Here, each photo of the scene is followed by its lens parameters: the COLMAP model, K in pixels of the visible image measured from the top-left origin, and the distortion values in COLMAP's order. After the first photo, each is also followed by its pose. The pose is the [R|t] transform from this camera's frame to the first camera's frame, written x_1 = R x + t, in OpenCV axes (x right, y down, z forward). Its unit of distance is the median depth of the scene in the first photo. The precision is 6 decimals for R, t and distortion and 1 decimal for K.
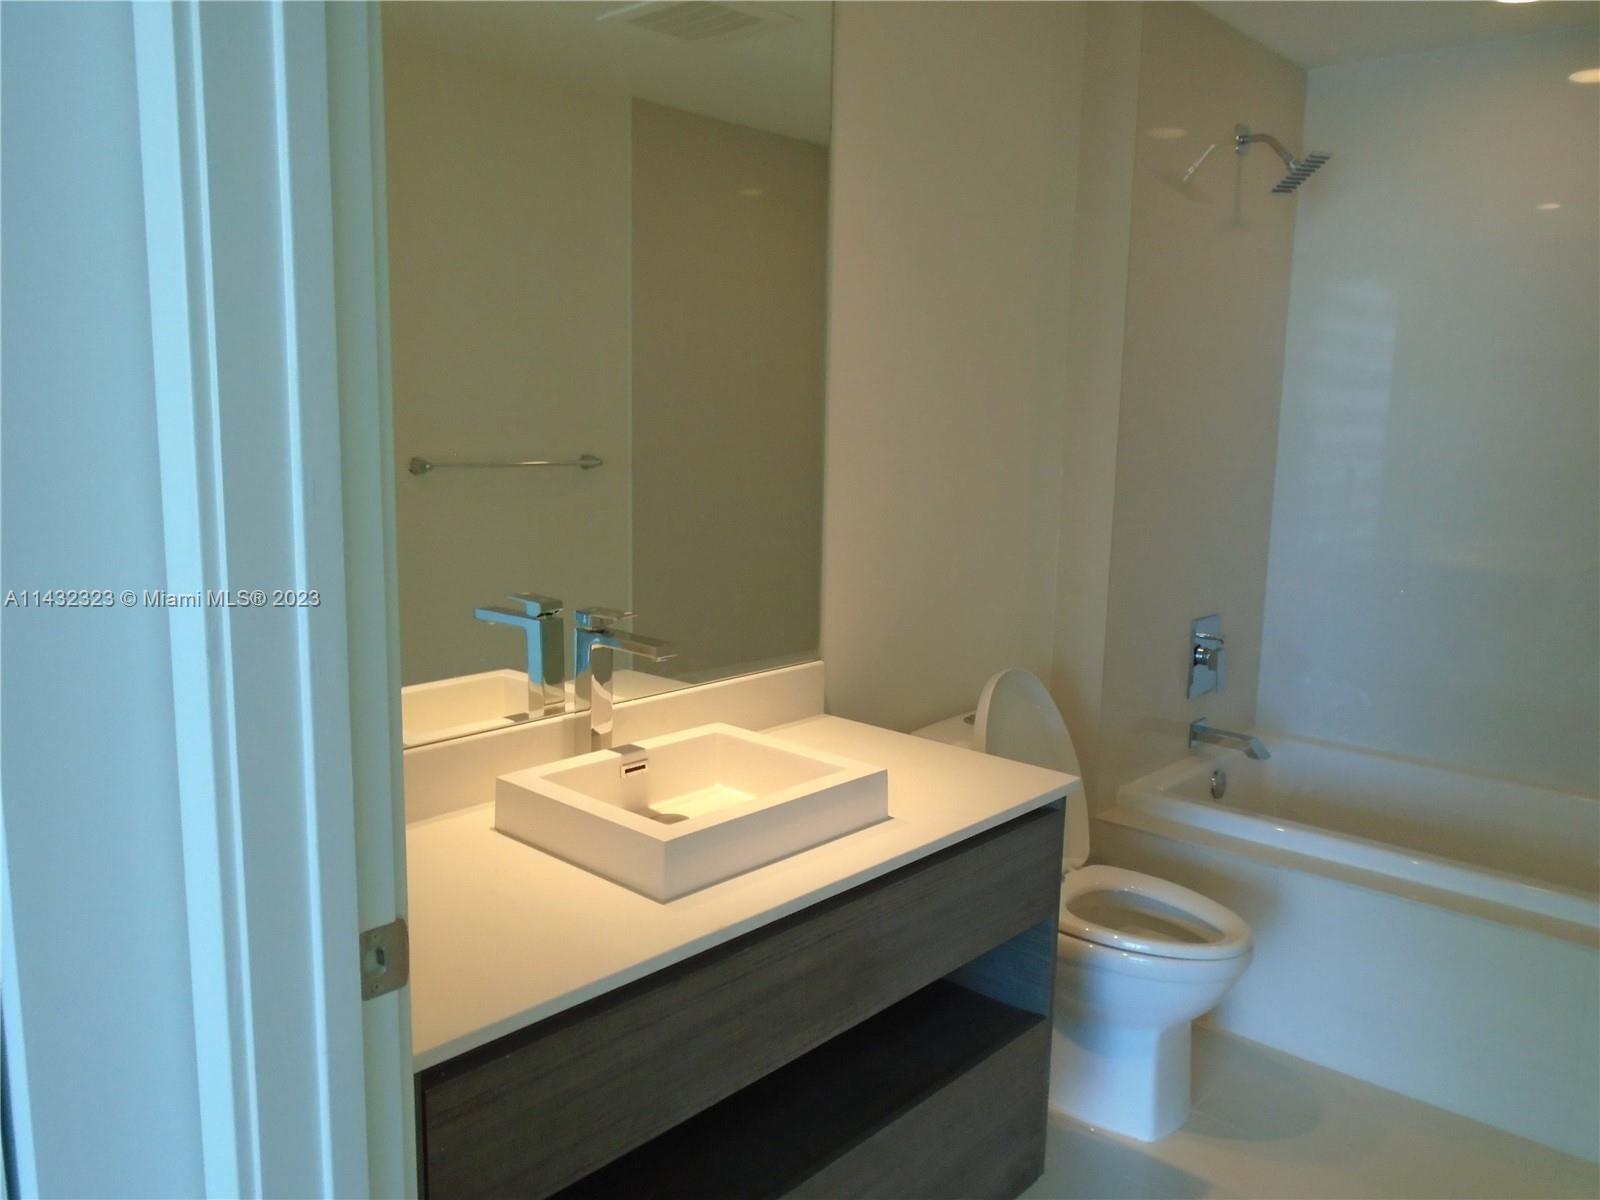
lens RADIAL K [[1226.4, 0, 791.1], [0, 1226.4, 601.5], [0, 0, 1]] dist [0.012838, -0.001887]
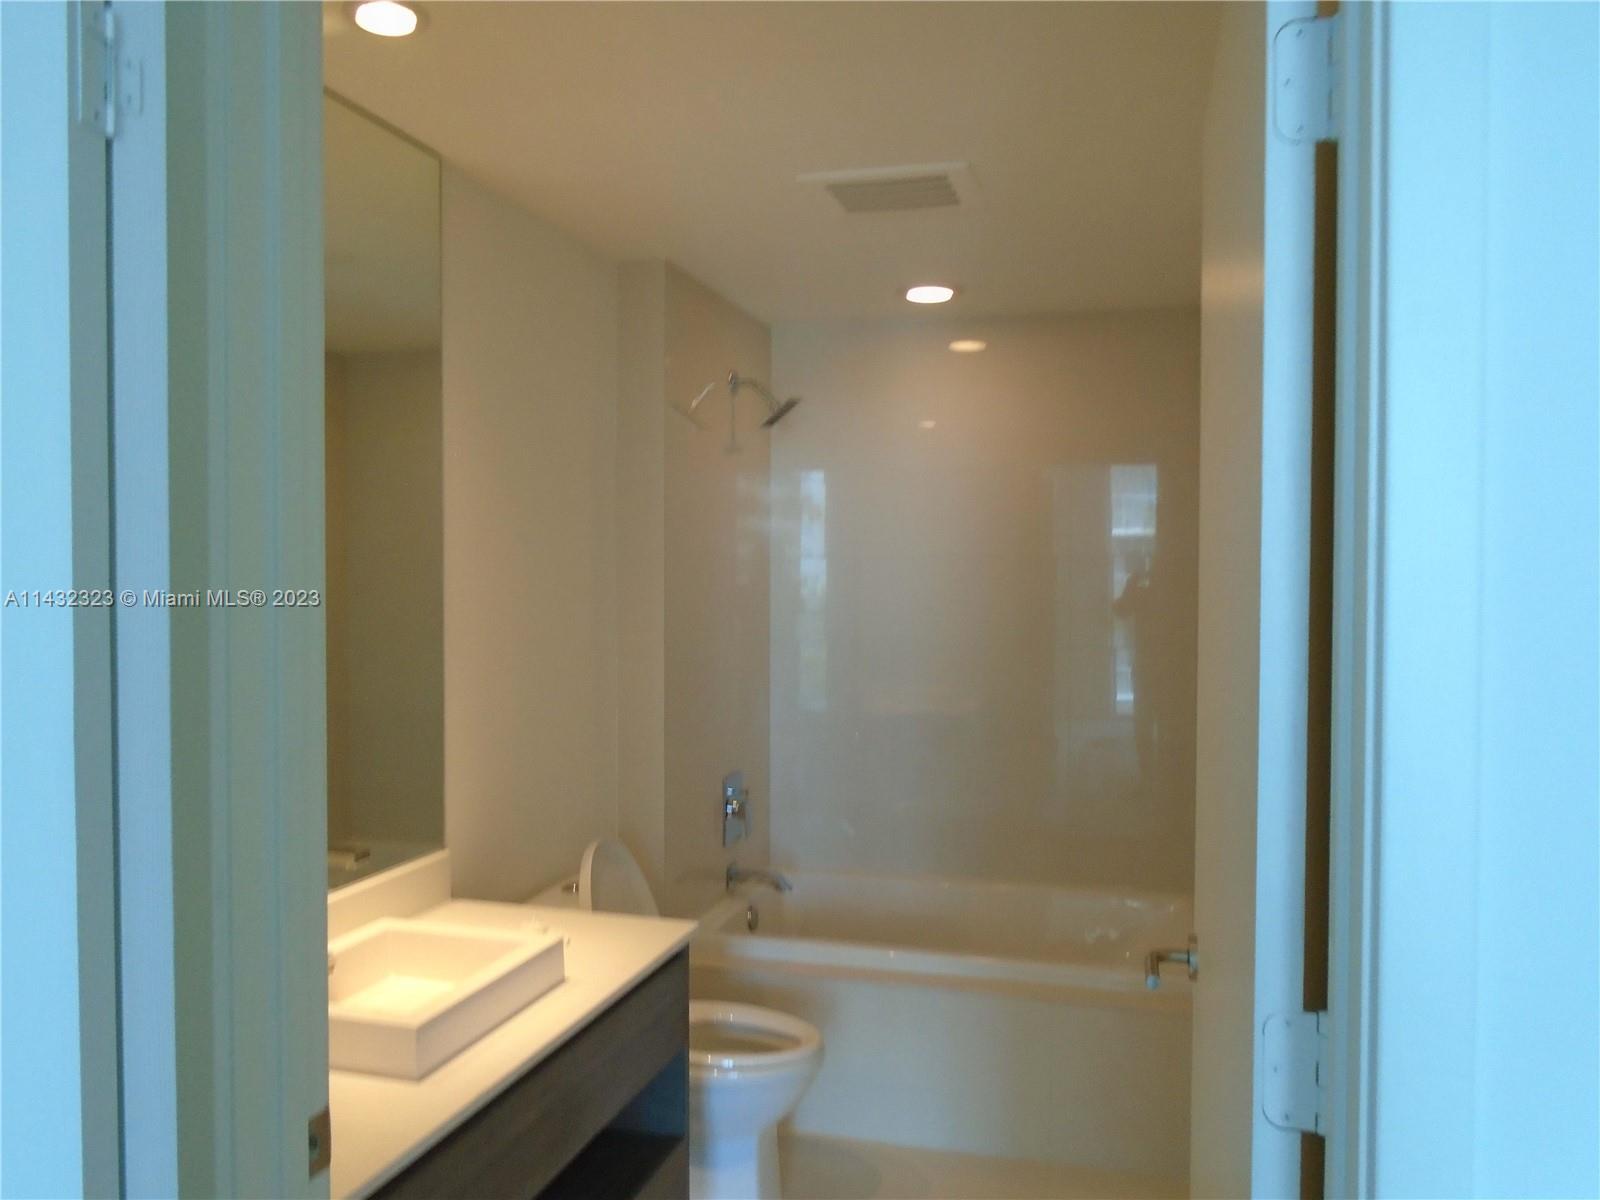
lens RADIAL K [[1226.4, 0, 791.1], [0, 1226.4, 601.5], [0, 0, 1]] dist [0.012838, -0.001887]
pose [[0.900844, -0.023676, 0.433496, -0.158911], [0.078303, 0.990997, -0.108595, -0.026026], [-0.427023, 0.131772, 0.894588, -0.128843]]
